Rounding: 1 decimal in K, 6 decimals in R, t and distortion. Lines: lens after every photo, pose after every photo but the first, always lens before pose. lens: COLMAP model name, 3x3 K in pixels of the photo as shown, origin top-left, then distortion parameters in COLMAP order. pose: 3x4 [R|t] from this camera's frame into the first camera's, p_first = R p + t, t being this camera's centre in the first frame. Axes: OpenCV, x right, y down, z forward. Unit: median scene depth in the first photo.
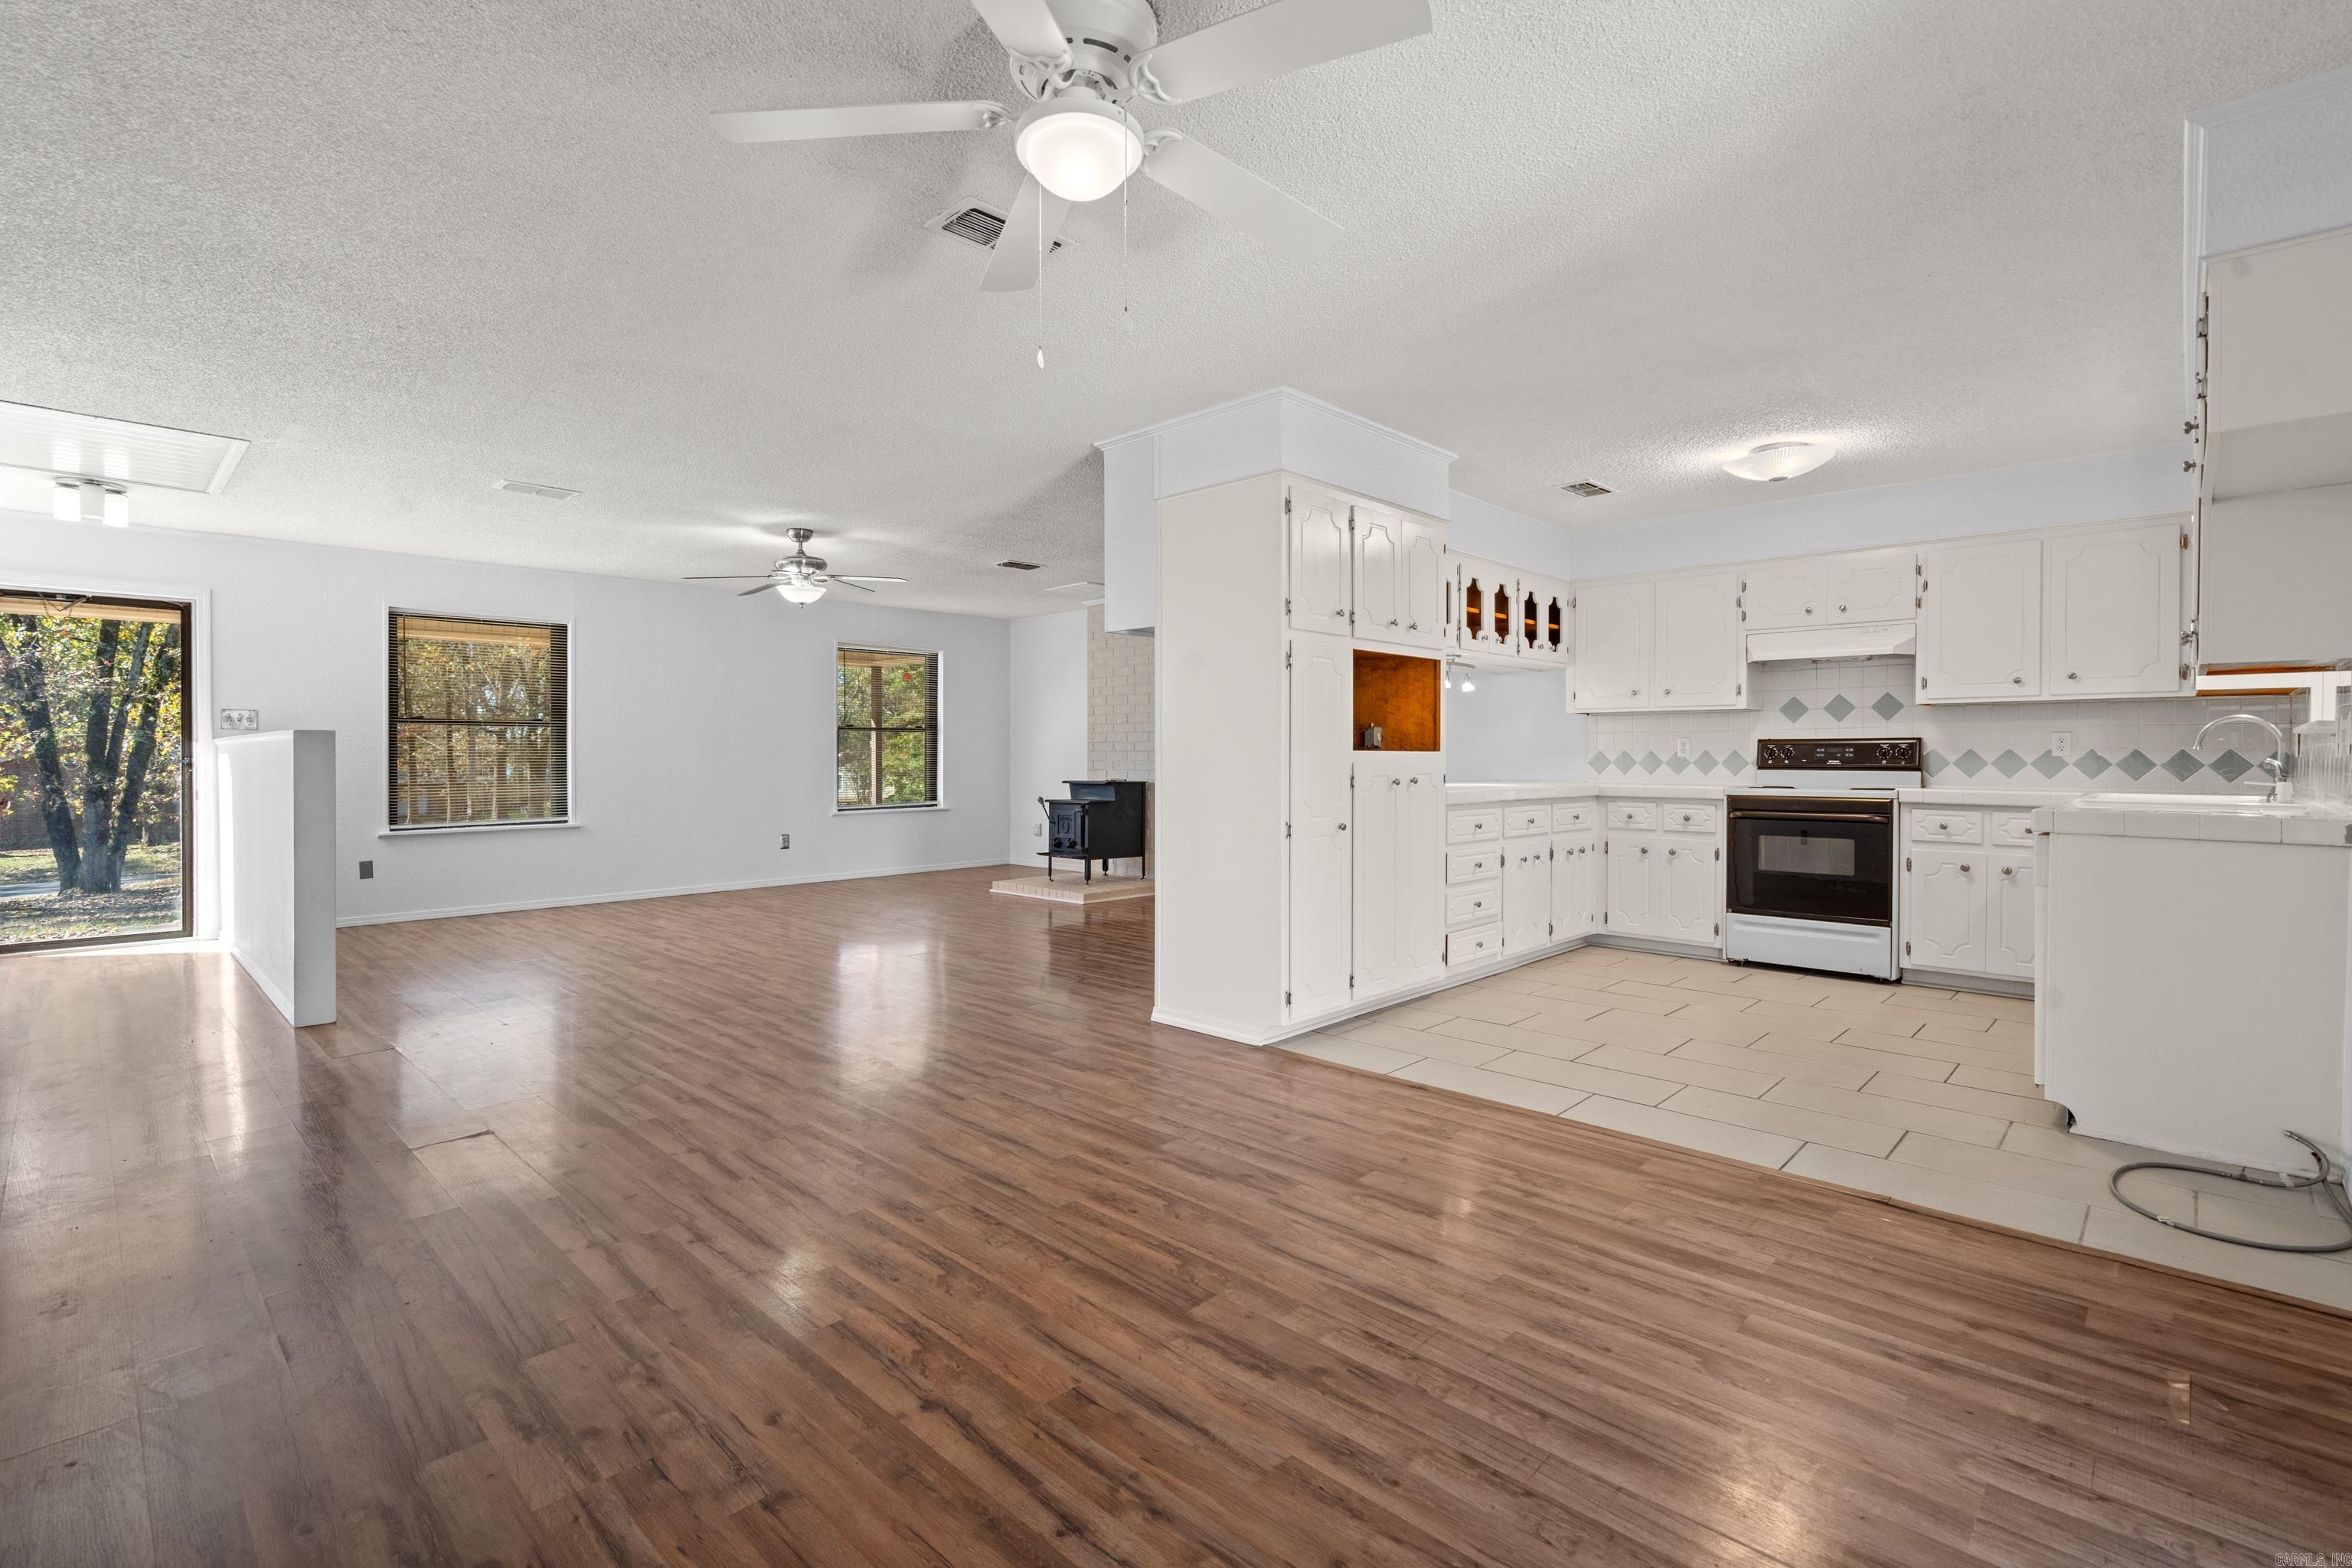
lens RADIAL K [[1073.1, 0, 1175.2], [0, 1073.1, 768.9], [0, 0, 1]] dist [-0.007631, 0.003322]
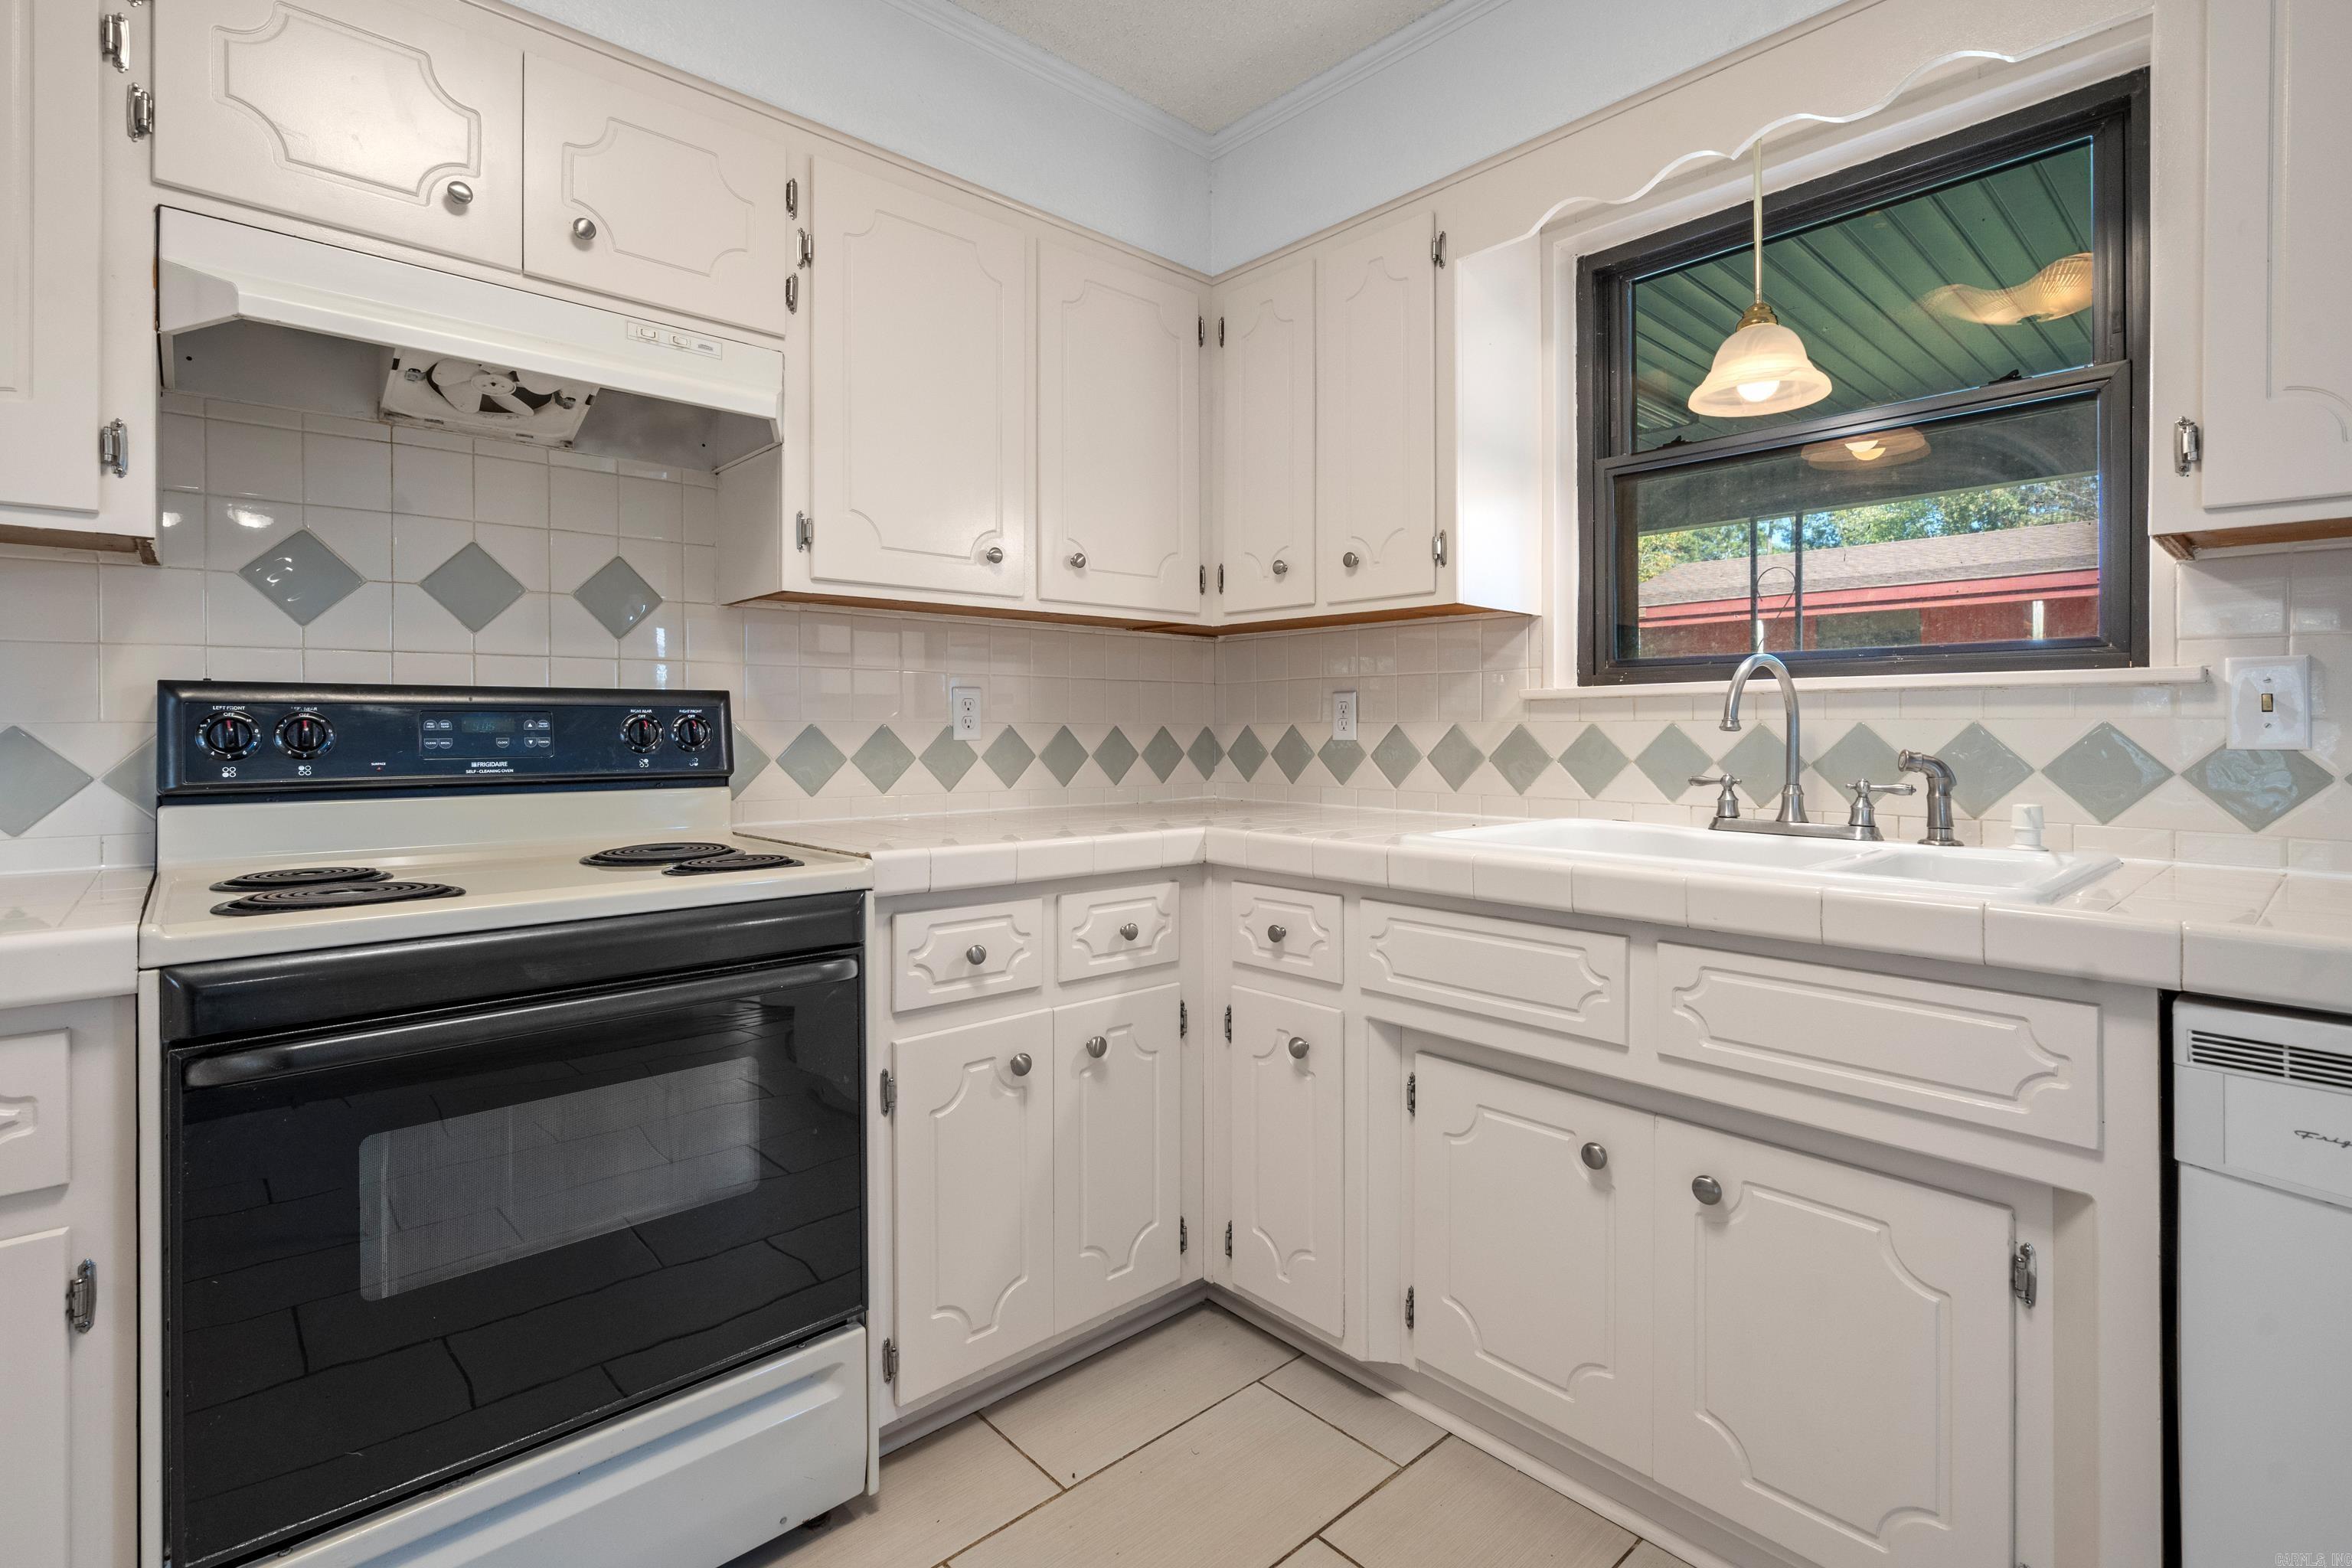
lens RADIAL K [[1073.1, 0, 1171.0], [0, 1073.1, 725.3], [0, 0, 1]] dist [-0.007631, 0.003322]
pose [[0.074757, 0.000444, 0.997202, 0.388881], [0.014988, 0.999886, -0.001569, -0.016851], [-0.997089, 0.015063, 0.074741, 0.915553]]
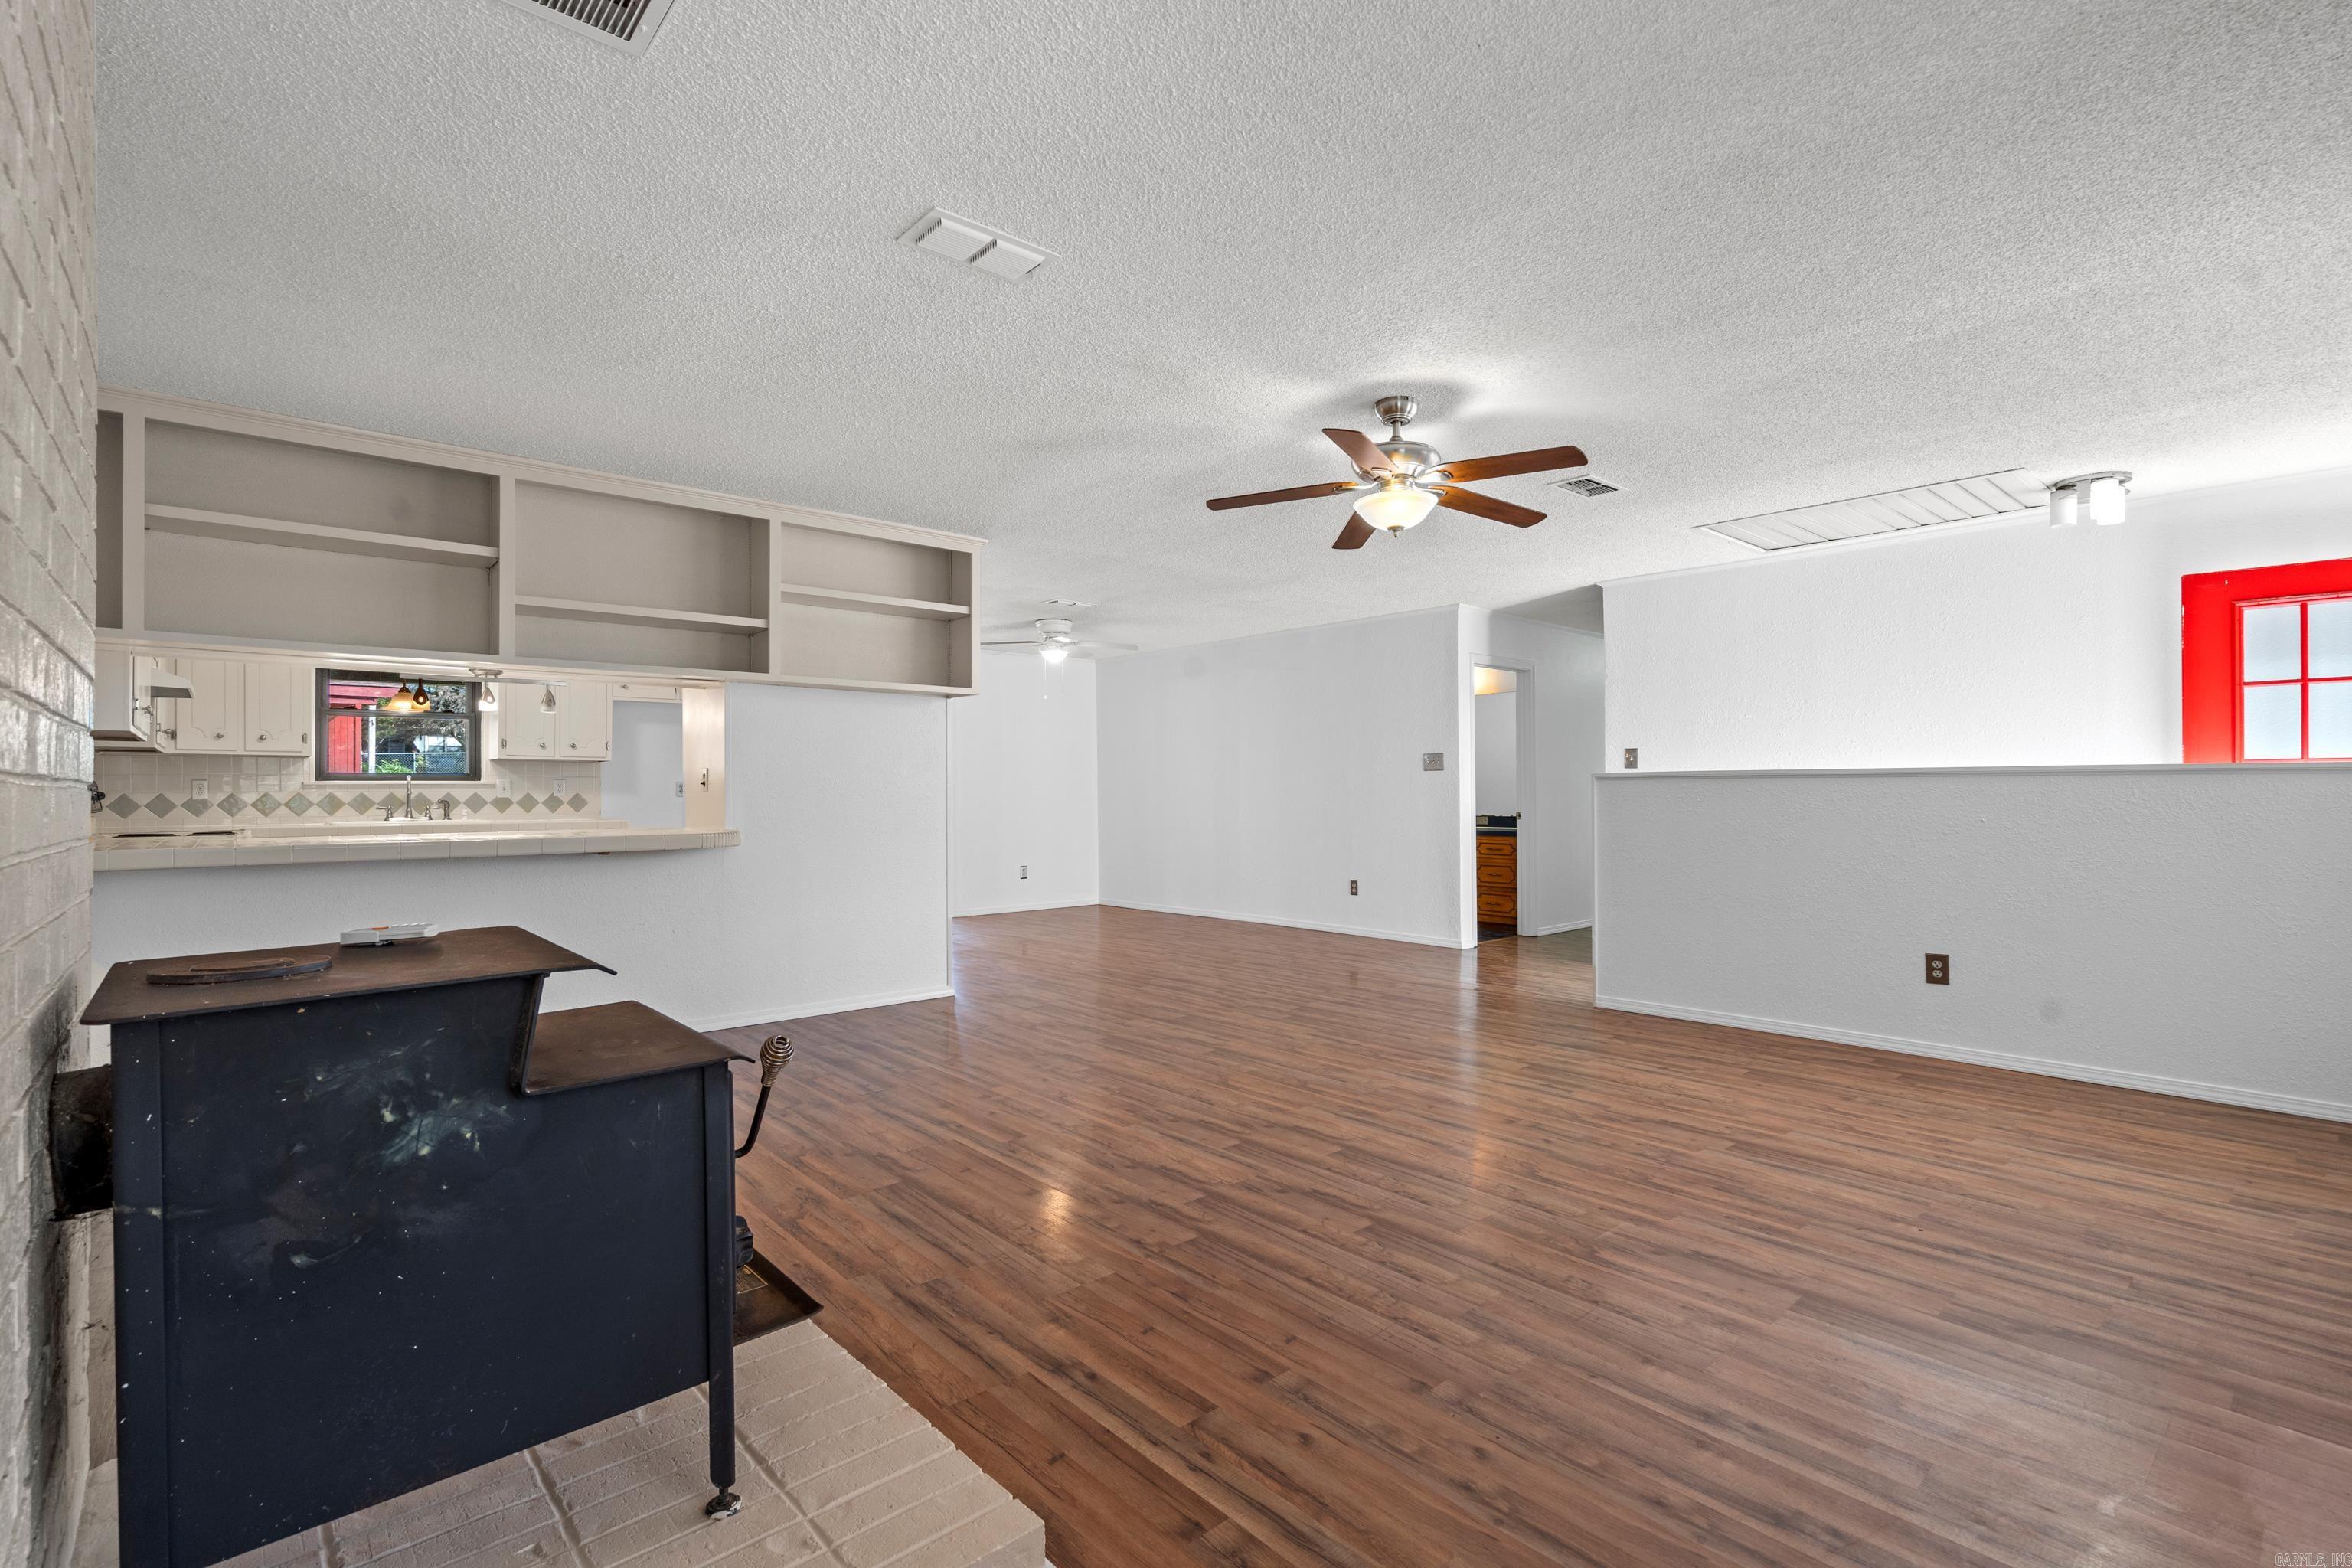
lens RADIAL K [[1073.1, 0, 1173.2], [0, 1073.1, 773.7], [0, 0, 1]] dist [-0.007631, 0.003322]
pose [[-0.996034, 0.004932, 0.088841, -0.367311], [0.004505, 0.999977, -0.005014, -0.028129], [-0.088864, -0.004594, -0.996033, 2.049084]]
